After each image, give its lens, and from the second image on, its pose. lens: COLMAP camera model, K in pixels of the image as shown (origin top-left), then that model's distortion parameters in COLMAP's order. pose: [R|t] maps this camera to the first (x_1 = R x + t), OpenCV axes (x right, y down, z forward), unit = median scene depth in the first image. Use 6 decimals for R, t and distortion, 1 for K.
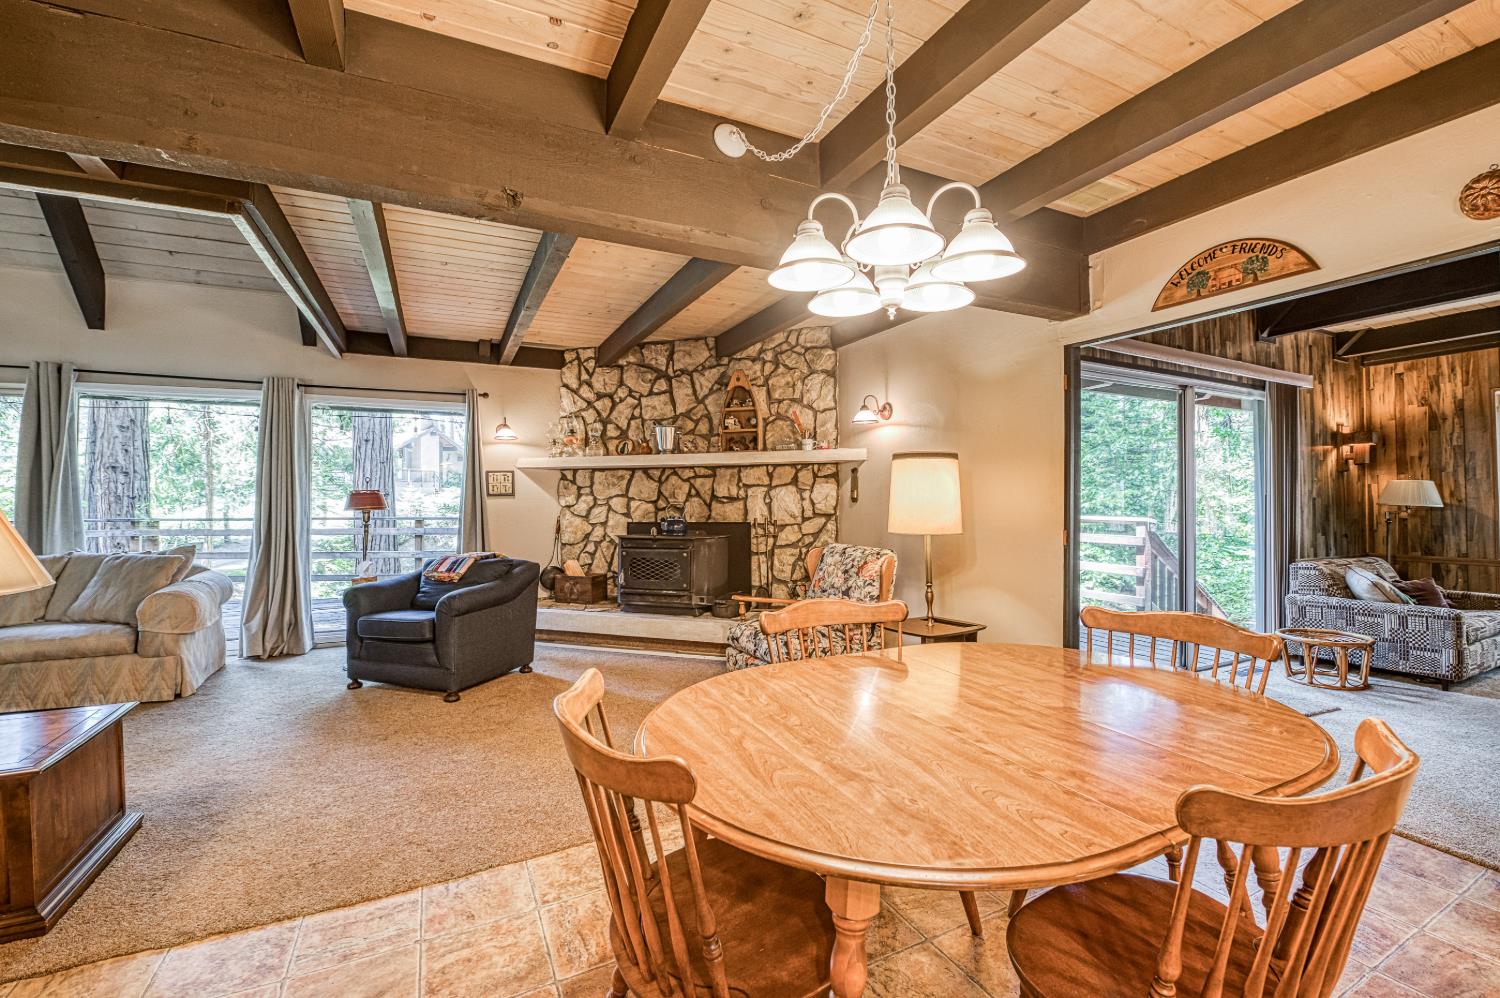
lens RADIAL K [[624.9, 0, 751.8], [0, 624.9, 489.6], [0, 0, 1]] dist [-0.024688, -0.000408]
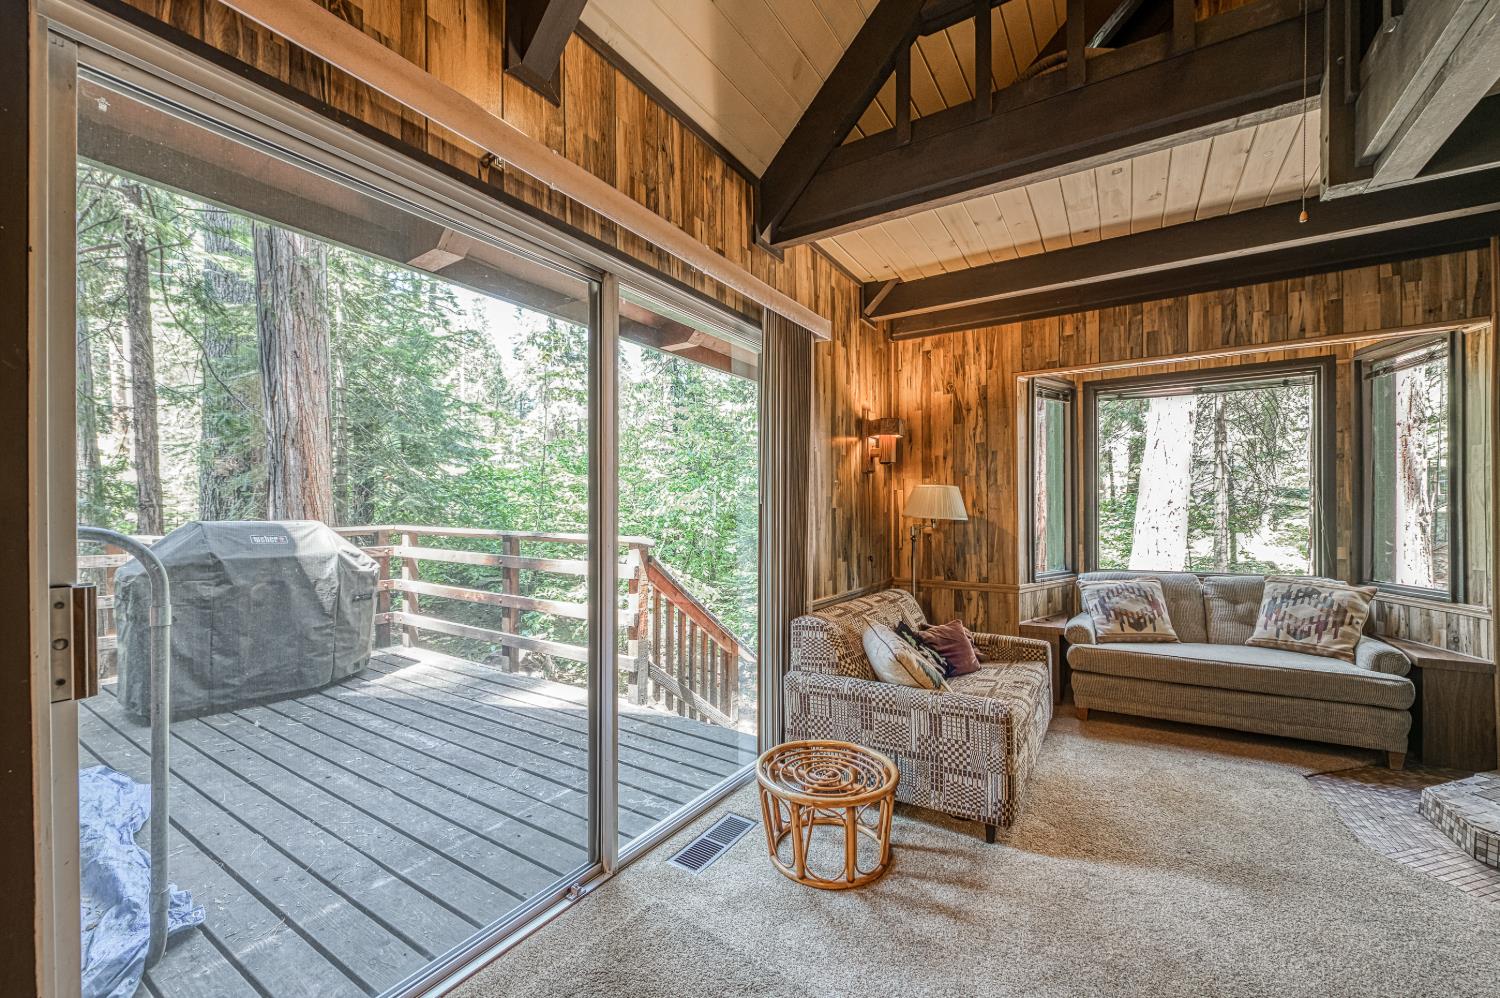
lens RADIAL K [[603.6, 0, 750.0], [0, 603.6, 499.0], [0, 0, 1]] dist [0.000159, -0.000104]
pose [[0.851579, 0.007387, 0.524174, 0.466237], [-0.011298, 0.999927, 0.004263, 0.001008], [-0.524104, -0.009553, 0.851601, 0.454244]]
